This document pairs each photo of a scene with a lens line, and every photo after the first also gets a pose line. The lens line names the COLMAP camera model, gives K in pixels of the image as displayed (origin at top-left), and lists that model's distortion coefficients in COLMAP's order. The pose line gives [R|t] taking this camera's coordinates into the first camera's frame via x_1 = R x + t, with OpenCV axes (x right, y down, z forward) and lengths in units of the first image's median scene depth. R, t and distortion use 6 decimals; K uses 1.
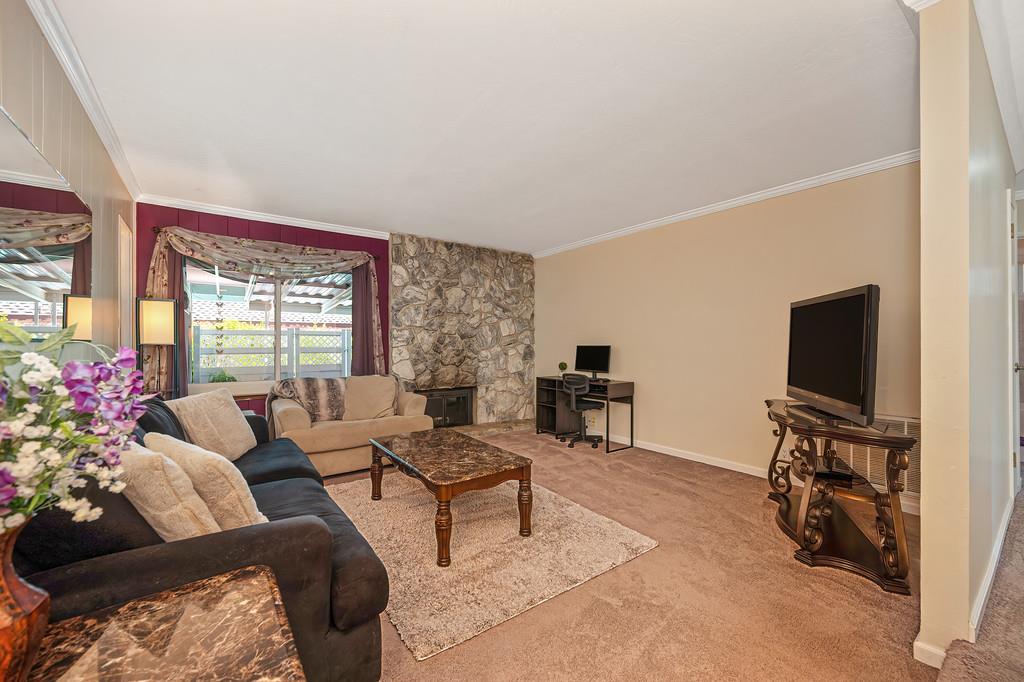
lens RADIAL K [[407.9, 0, 518.7], [0, 407.9, 342.7], [0, 0, 1]] dist [-0.003220, -0.000087]
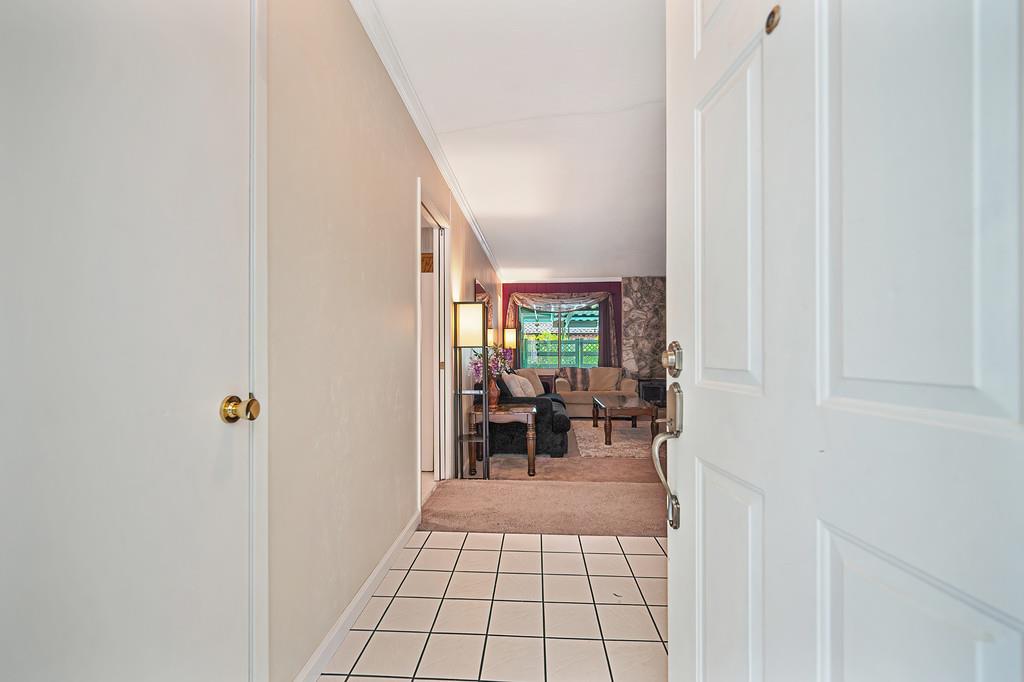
lens RADIAL K [[407.9, 0, 512.8], [0, 407.9, 346.9], [0, 0, 1]] dist [-0.003220, -0.000087]
pose [[0.758607, -0.006075, -0.651520, 0.385327], [0.001579, 0.999971, -0.007485, 0.008361], [0.651546, 0.004650, 0.758594, -0.456029]]
